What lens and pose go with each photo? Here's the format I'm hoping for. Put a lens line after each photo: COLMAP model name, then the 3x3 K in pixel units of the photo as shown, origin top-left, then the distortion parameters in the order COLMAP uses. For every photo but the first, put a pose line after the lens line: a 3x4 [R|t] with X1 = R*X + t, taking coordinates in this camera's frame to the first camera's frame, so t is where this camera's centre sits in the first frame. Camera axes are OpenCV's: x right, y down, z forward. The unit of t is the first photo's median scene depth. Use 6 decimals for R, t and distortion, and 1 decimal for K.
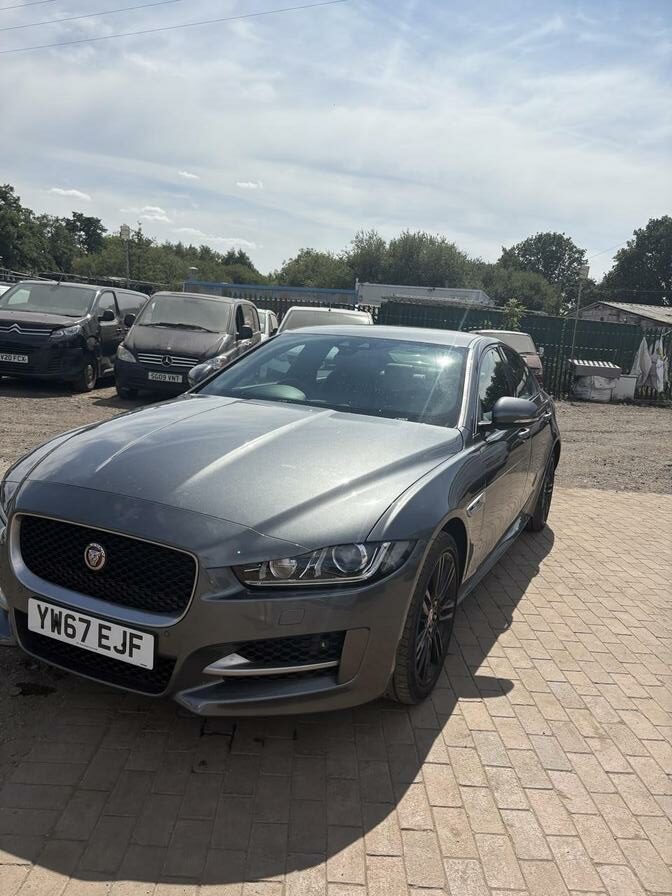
lens RADIAL K [[696.3, 0, 336.0], [0, 696.3, 448.0], [0, 0, 1]] dist [0.006622, -0.011064]
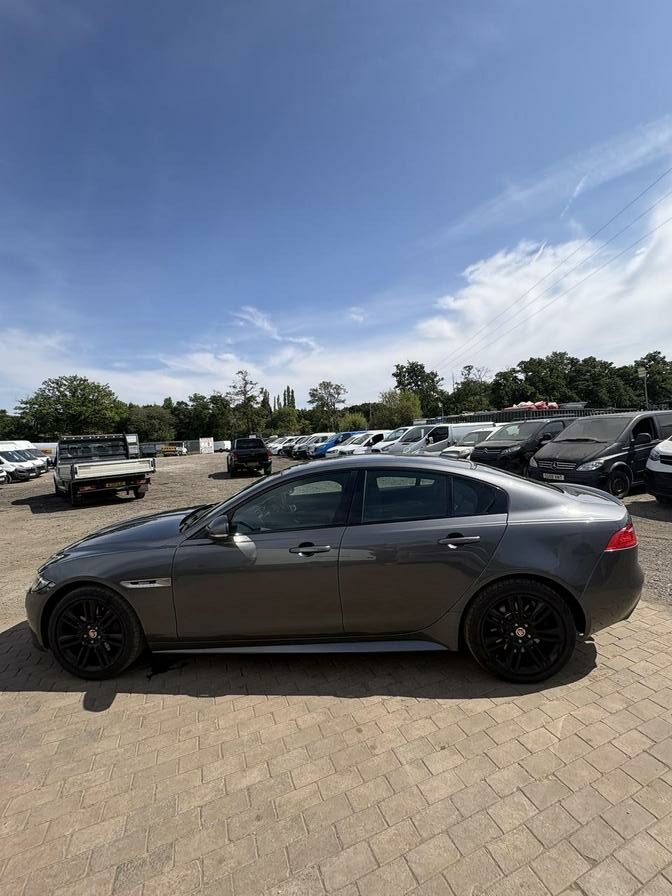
lens RADIAL K [[354.0, 0, 336.0], [0, 354.0, 448.0], [0, 0, 1]] dist [0.000833, 0.000113]
pose [[0.333531, -0.074849, -0.939763, 0.152885], [-0.074906, 0.991588, -0.105561, -0.023141], [0.939758, 0.105602, 0.325119, 0.152364]]
